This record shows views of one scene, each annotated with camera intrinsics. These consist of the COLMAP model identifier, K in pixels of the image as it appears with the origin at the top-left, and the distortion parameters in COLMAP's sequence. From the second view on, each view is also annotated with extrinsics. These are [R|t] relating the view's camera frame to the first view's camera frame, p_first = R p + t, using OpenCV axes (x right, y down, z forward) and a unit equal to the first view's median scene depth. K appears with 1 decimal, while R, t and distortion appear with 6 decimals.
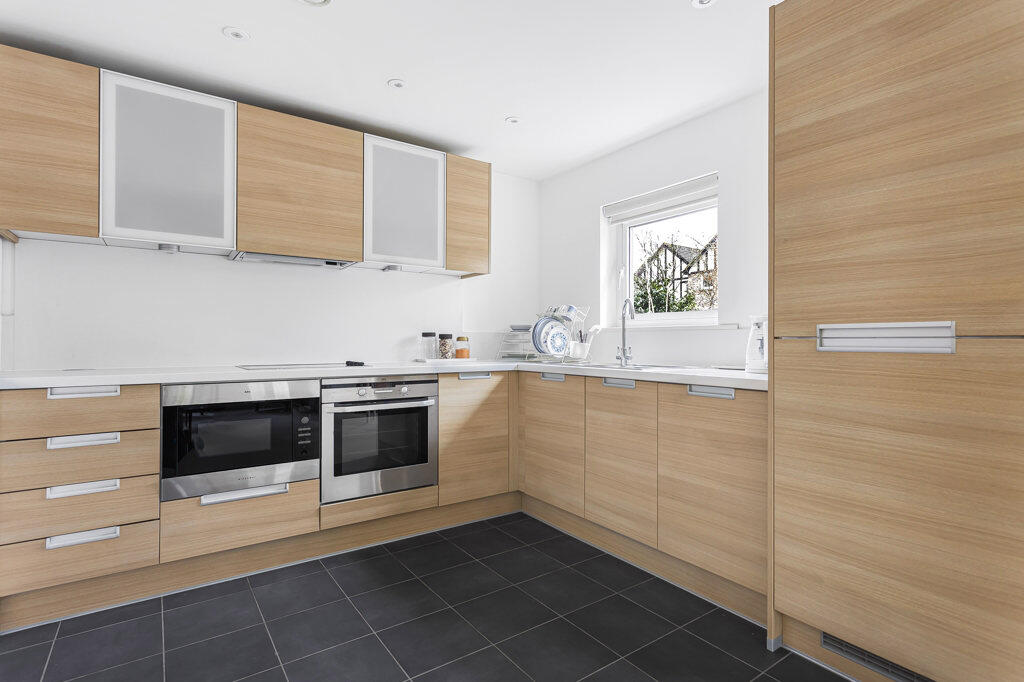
lens RADIAL K [[507.8, 0, 528.1], [0, 507.8, 336.8], [0, 0, 1]] dist [0.010507, 0.000247]
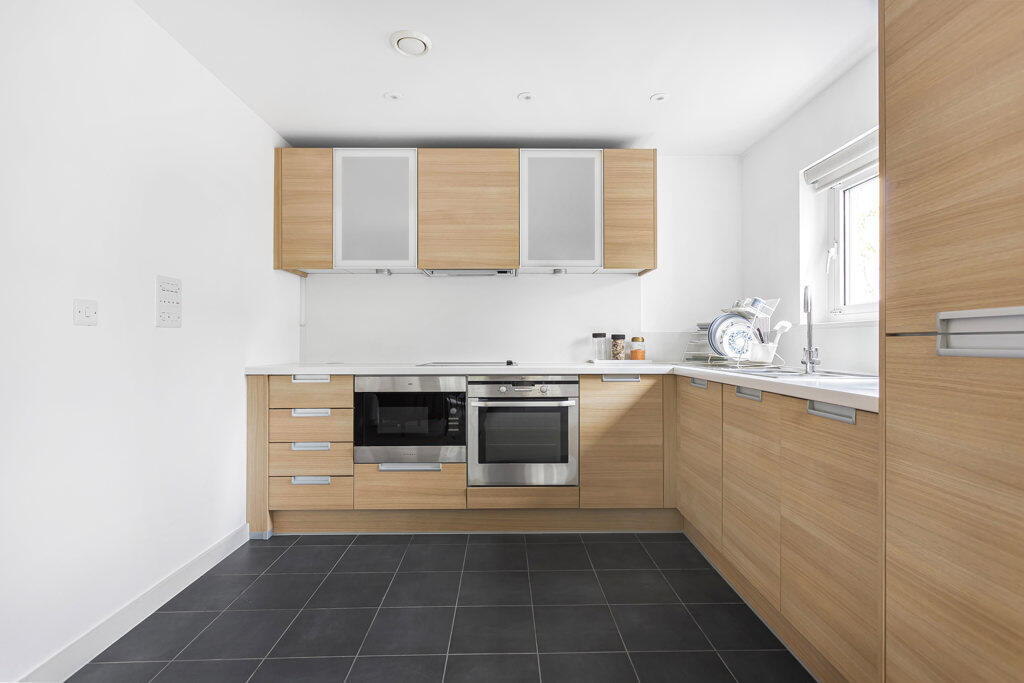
lens RADIAL K [[507.8, 0, 512.7], [0, 507.8, 338.8], [0, 0, 1]] dist [0.010507, 0.000247]
pose [[0.819298, -0.008014, -0.573312, 0.317052], [0.009213, 0.999957, -0.000812, 0.002181], [0.573294, -0.004616, 0.819337, 0.124006]]
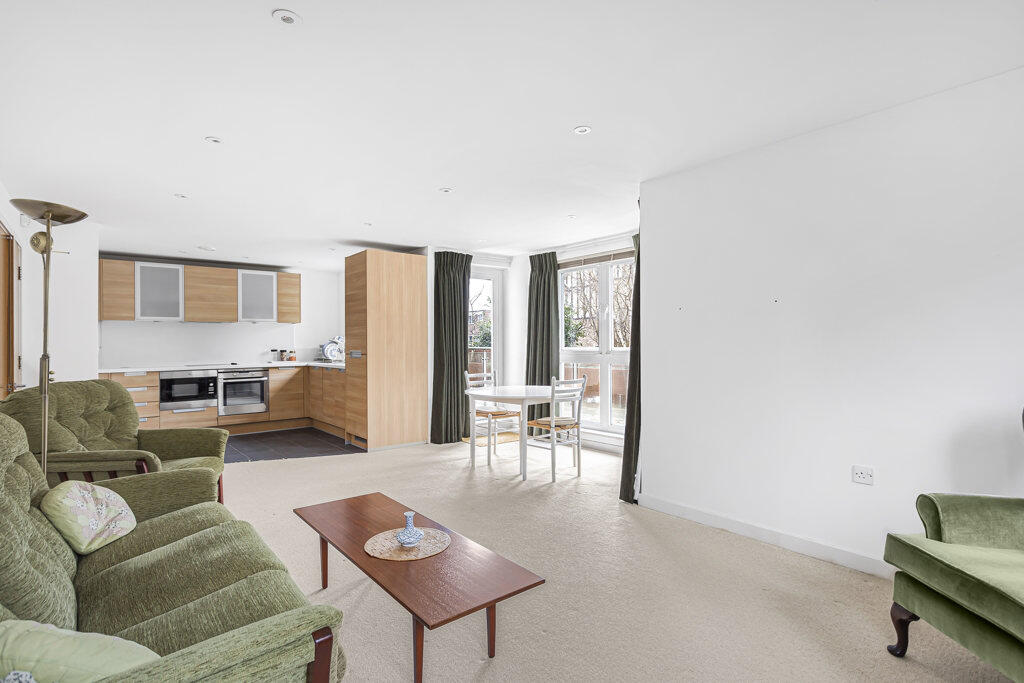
lens RADIAL K [[507.8, 0, 507.7], [0, 507.8, 338.3], [0, 0, 1]] dist [0.010507, 0.000247]
pose [[0.998682, -0.010969, 0.050148, 0.961074], [0.010789, 0.999934, 0.003872, -0.074367], [-0.050187, -0.003326, 0.998734, -1.712386]]
